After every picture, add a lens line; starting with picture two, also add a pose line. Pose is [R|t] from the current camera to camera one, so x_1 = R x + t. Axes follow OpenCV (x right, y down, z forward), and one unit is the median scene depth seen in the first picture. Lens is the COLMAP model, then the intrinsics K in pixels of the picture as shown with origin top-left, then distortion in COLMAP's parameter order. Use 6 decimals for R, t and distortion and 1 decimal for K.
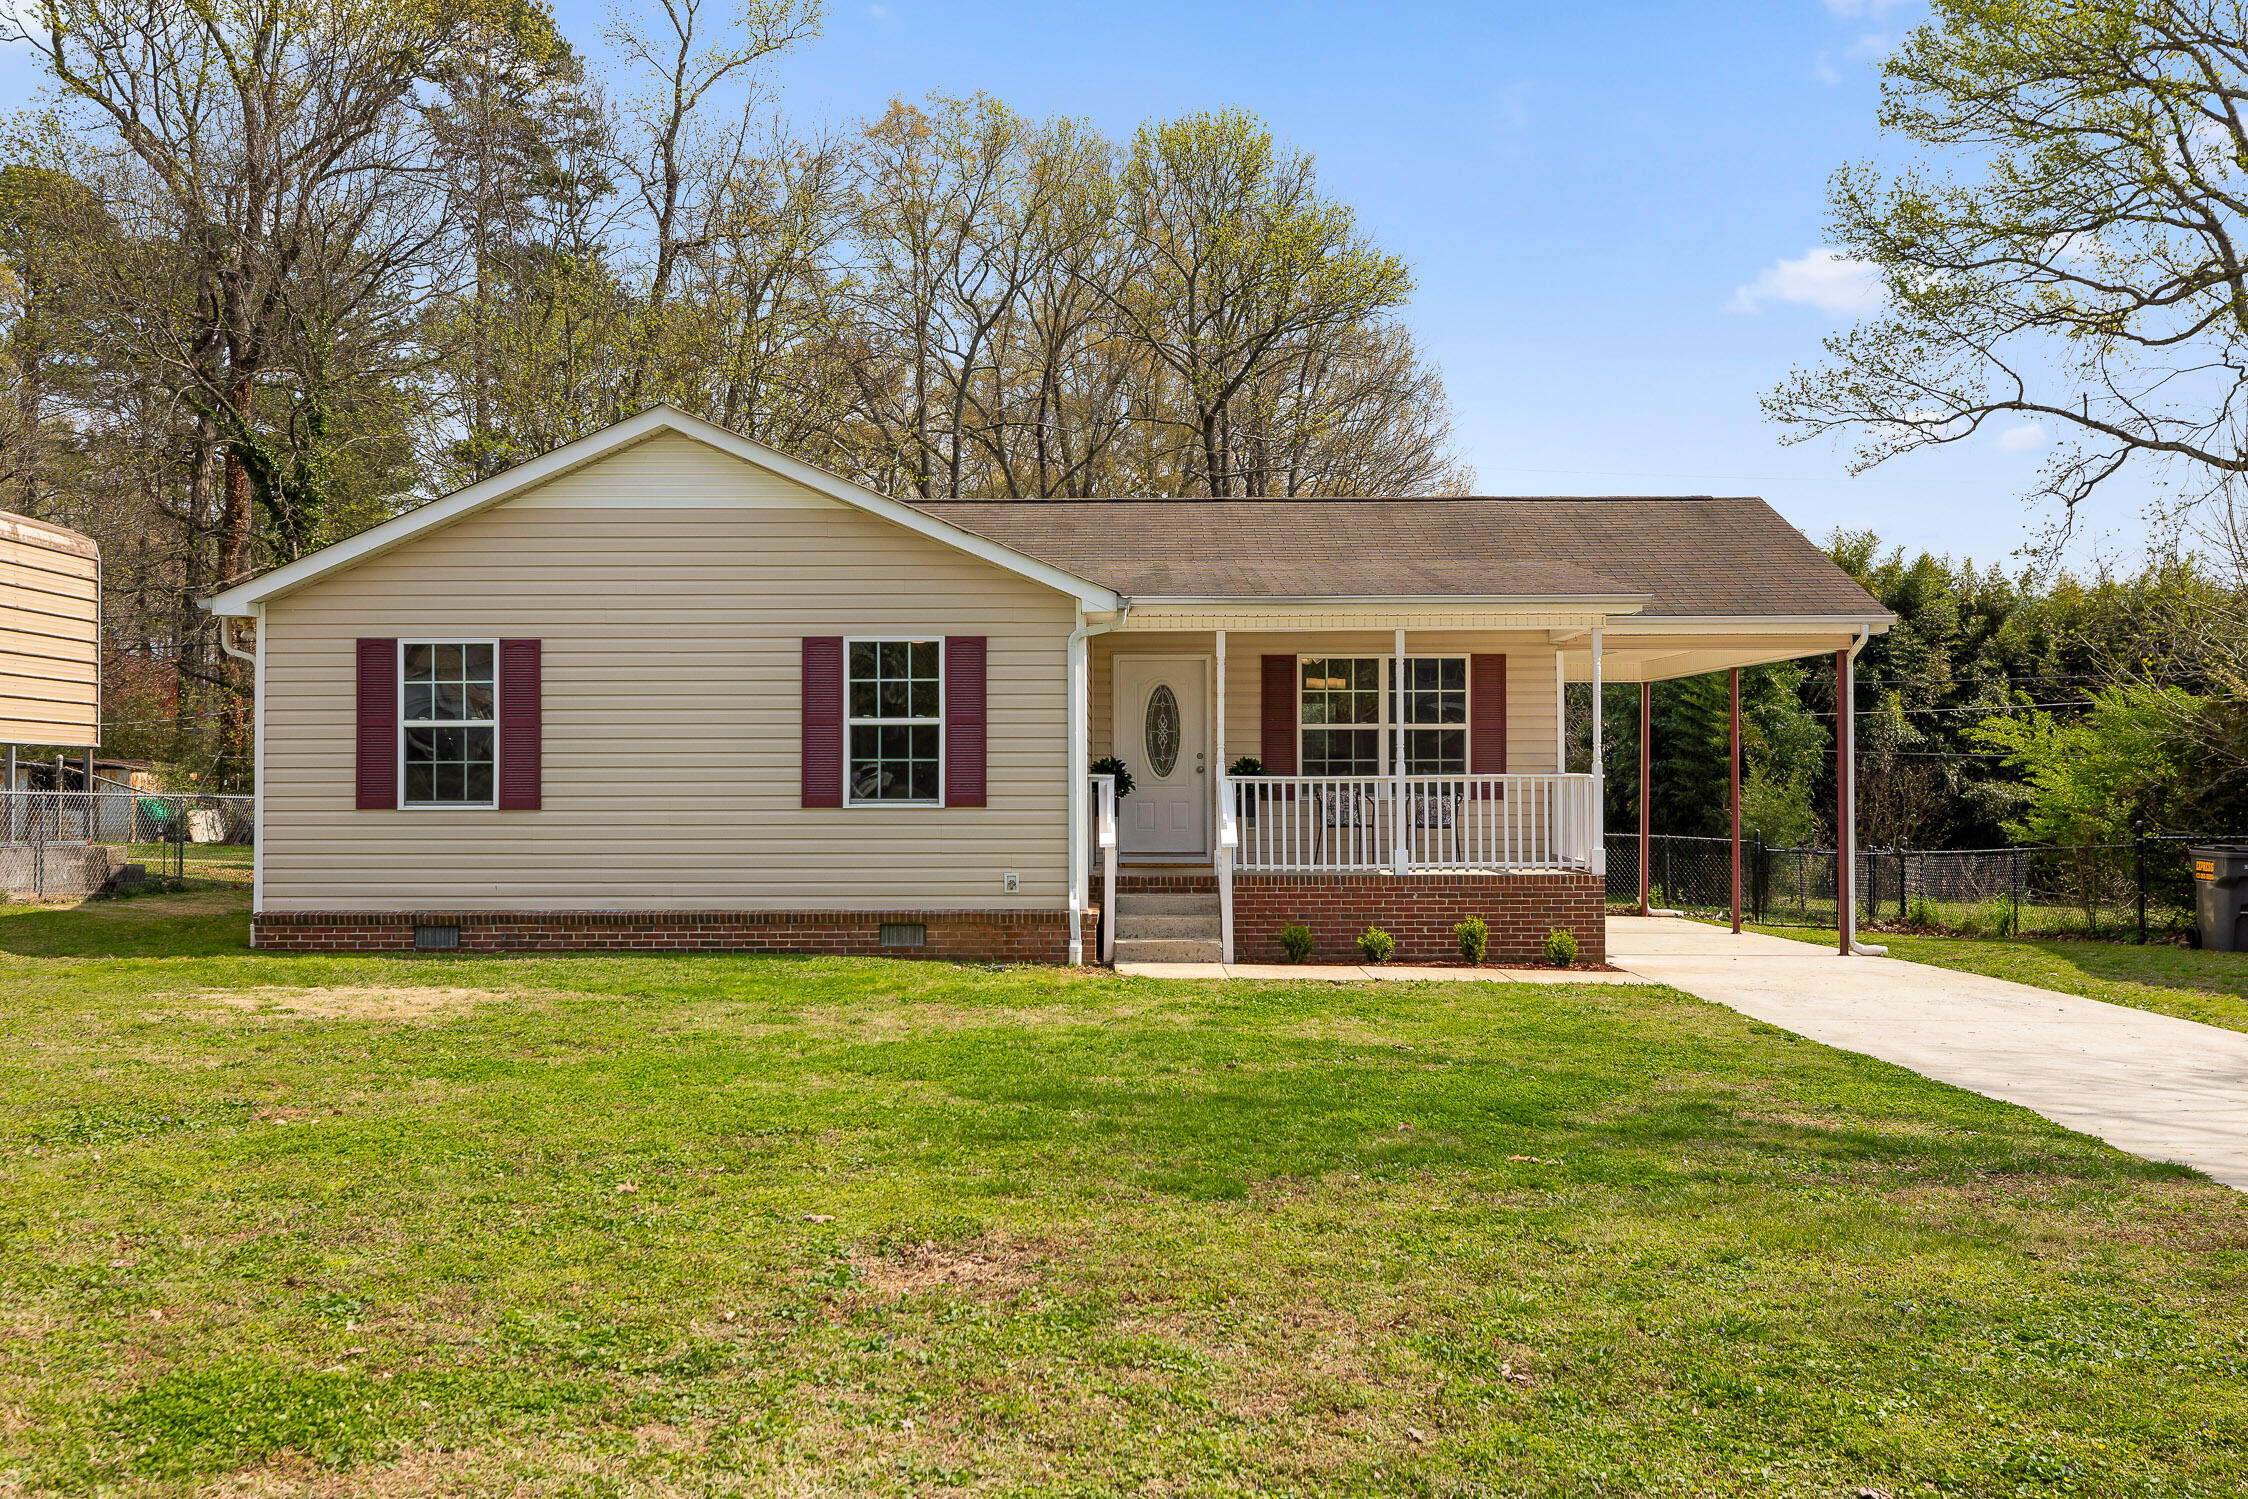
lens RADIAL K [[2003.9, 0, 1125.3], [0, 2003.9, 743.2], [0, 0, 1]] dist [-0.003507, 0.027722]
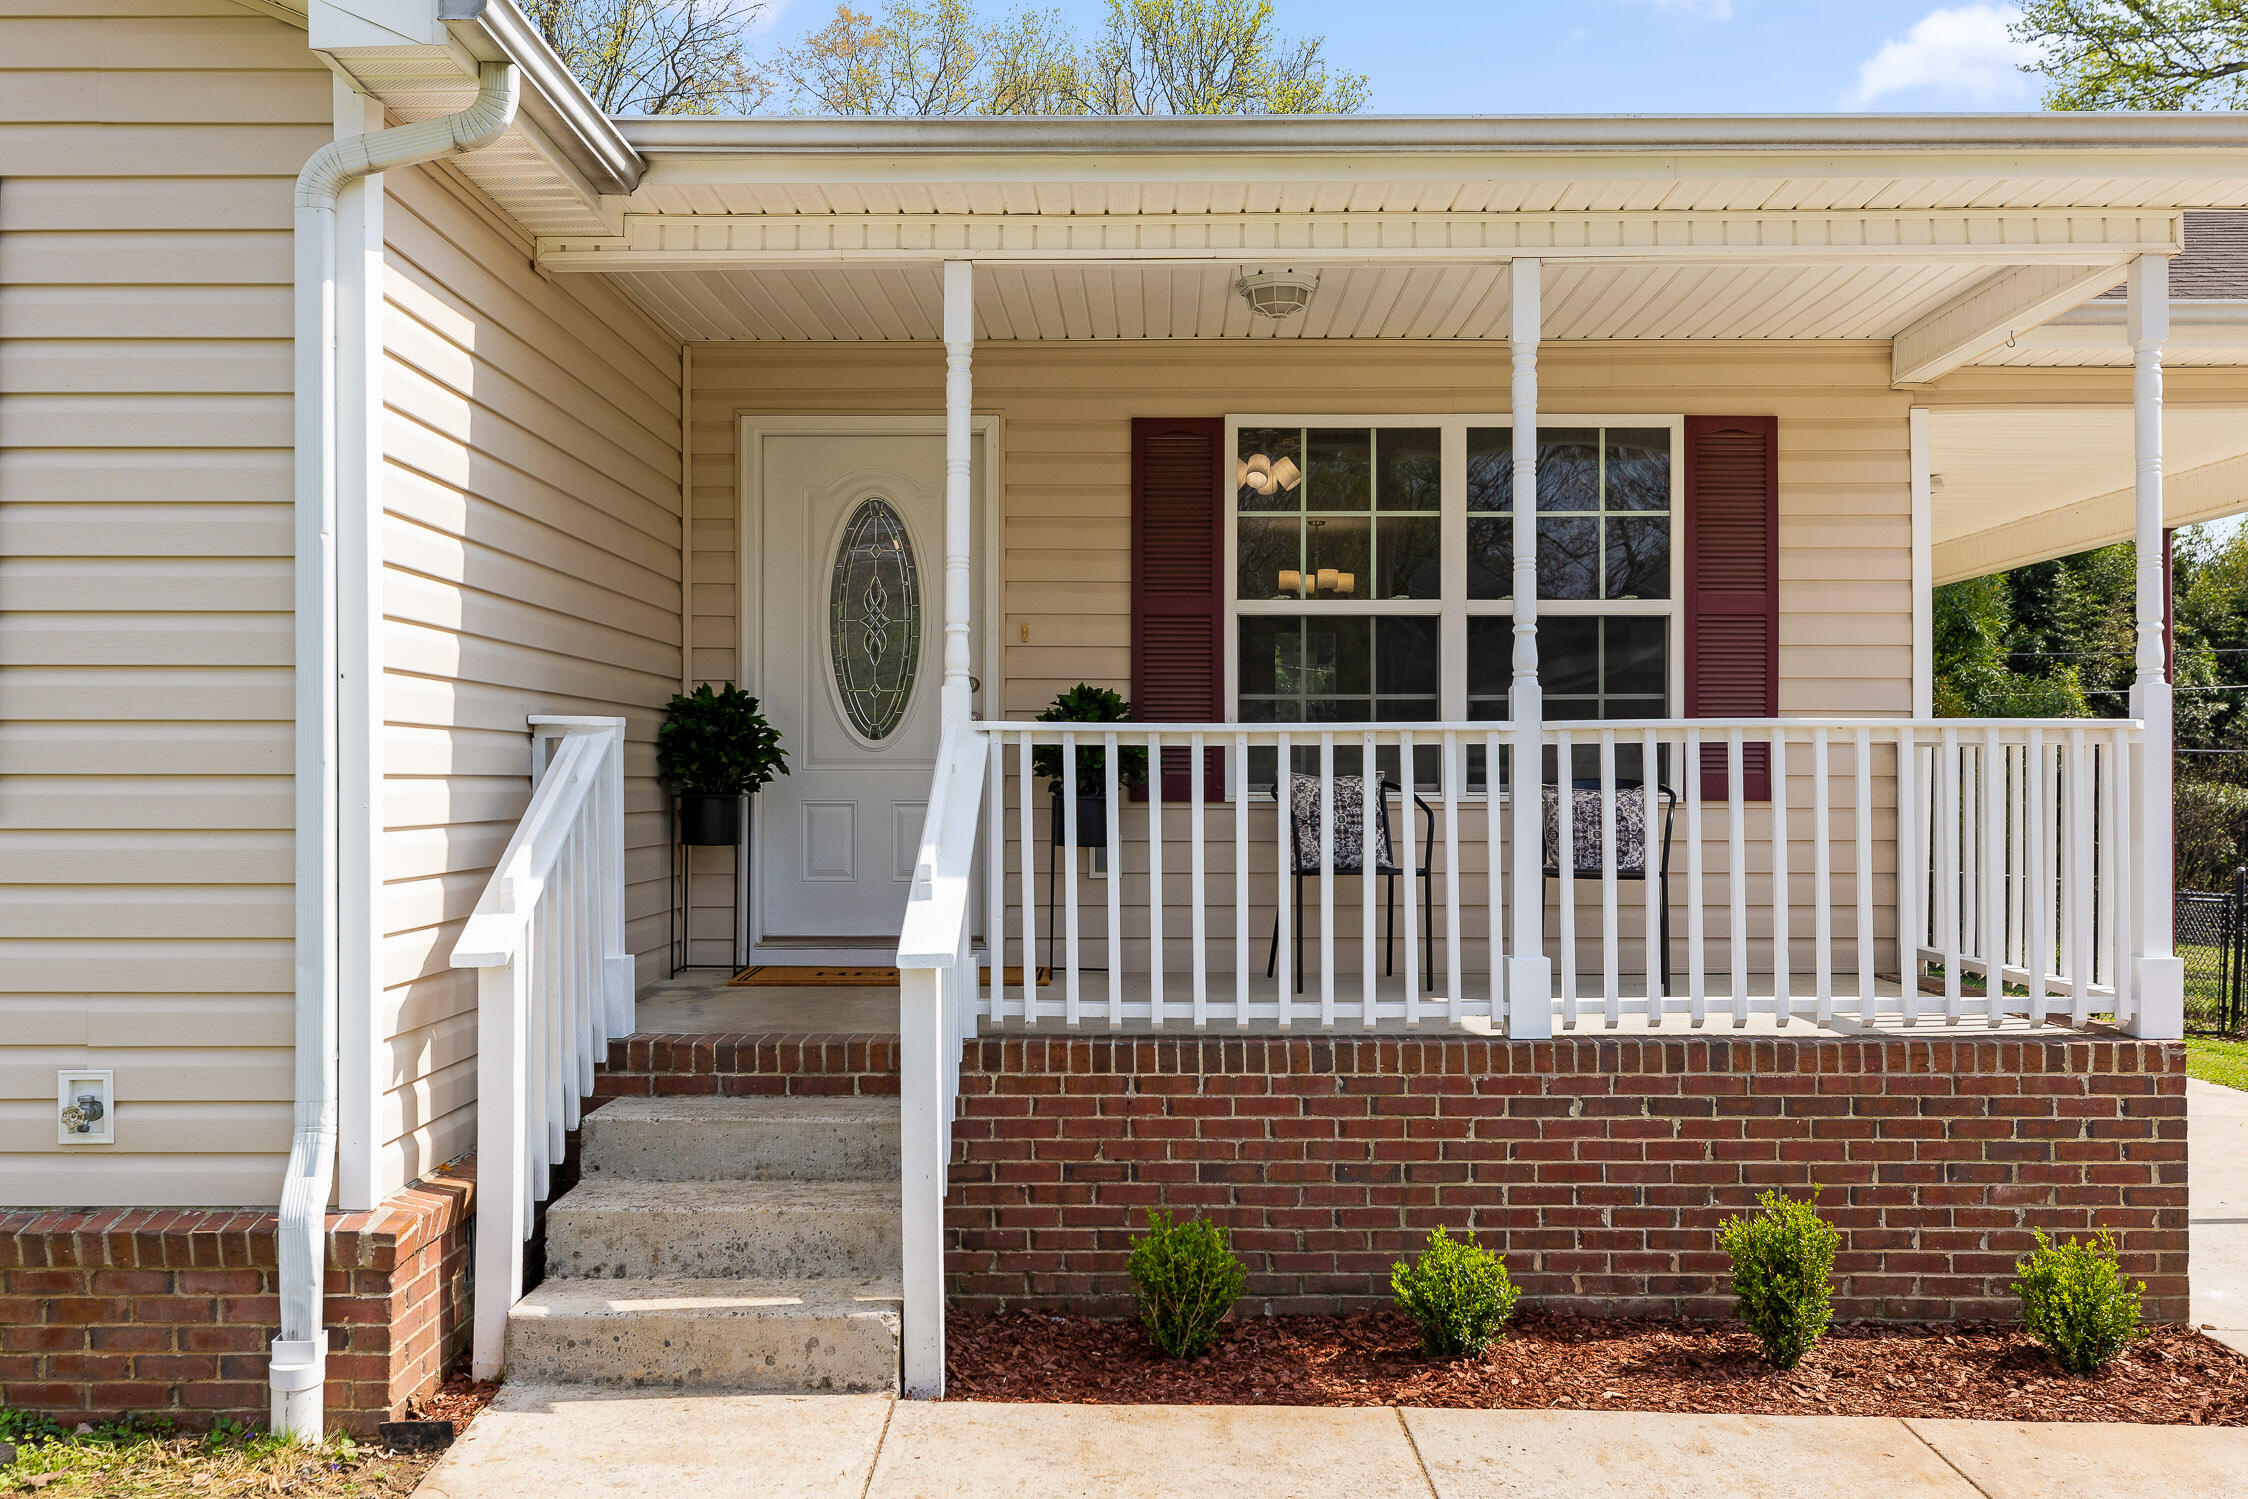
lens RADIAL K [[1883.4, 0, 1114.9], [0, 1883.4, 751.7], [0, 0, 1]] dist [0.018907, -0.005780]
pose [[0.999863, 0.002194, -0.016408, 0.077404], [-0.002170, 0.999997, 0.001487, 0.020540], [0.016411, -0.001451, 0.999864, 0.702119]]
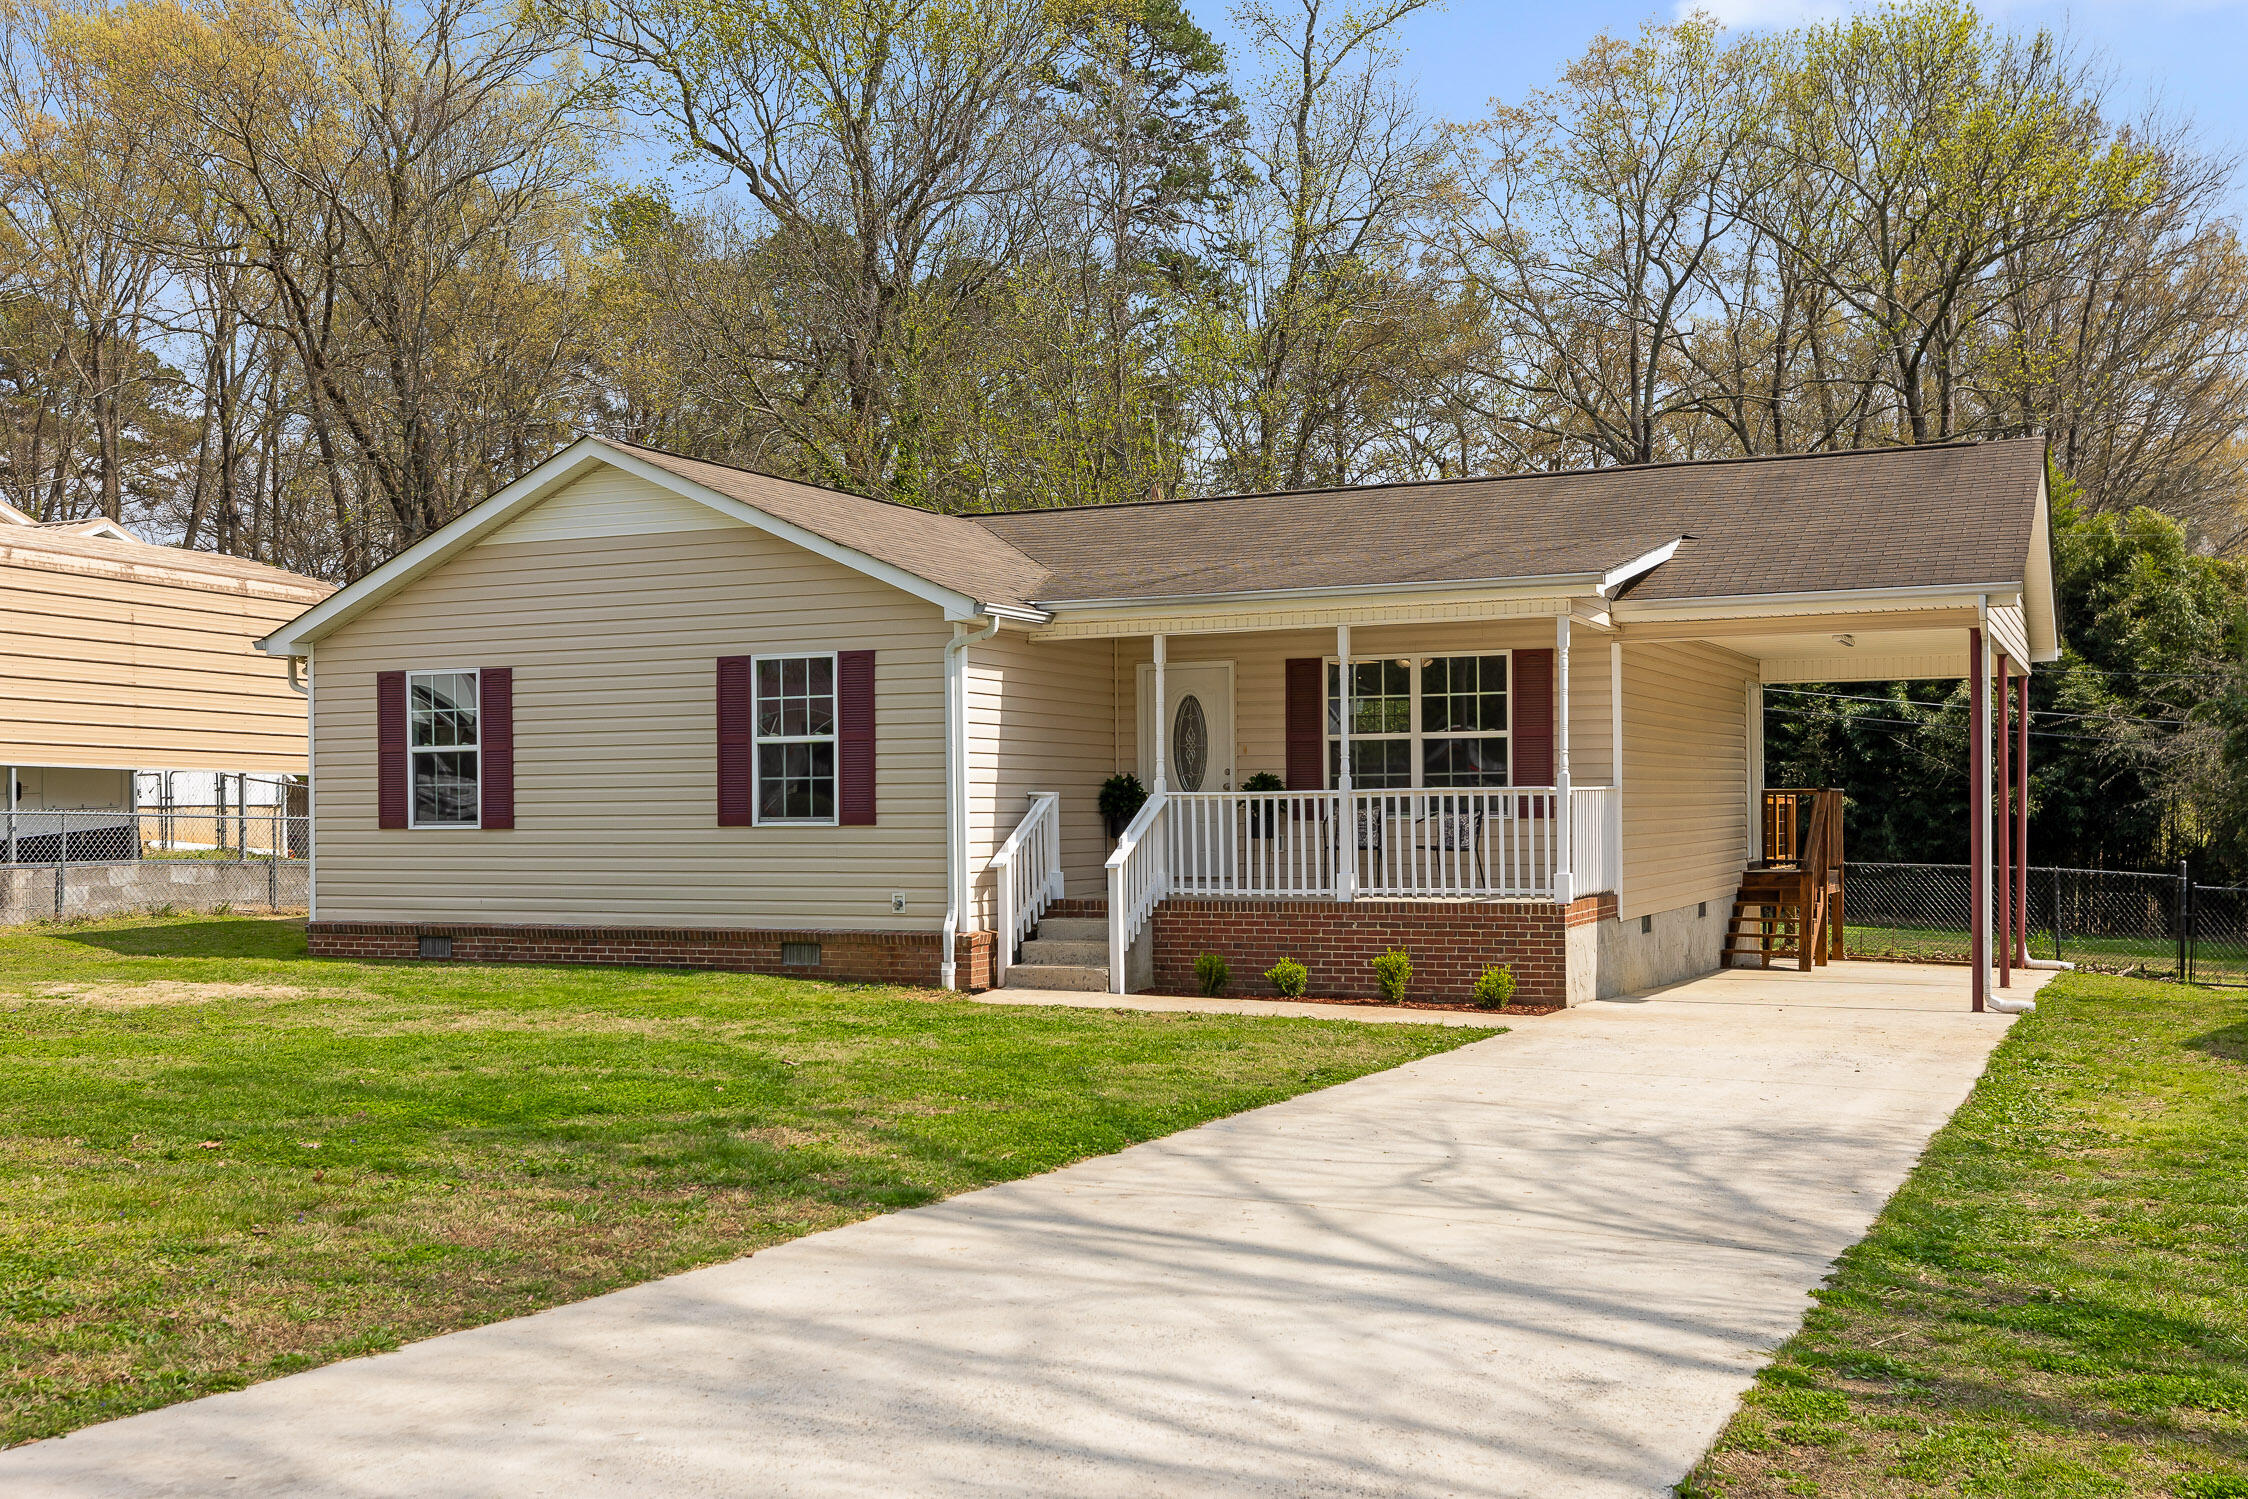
lens RADIAL K [[2237.7, 0, 1160.9], [0, 2237.7, 809.5], [0, 0, 1]] dist [0.007768, 0.000000]
pose [[0.910864, -0.004720, -0.412680, 0.474342], [0.012110, 0.999810, 0.015295, 0.008444], [0.412529, -0.018929, 0.910748, 0.058824]]
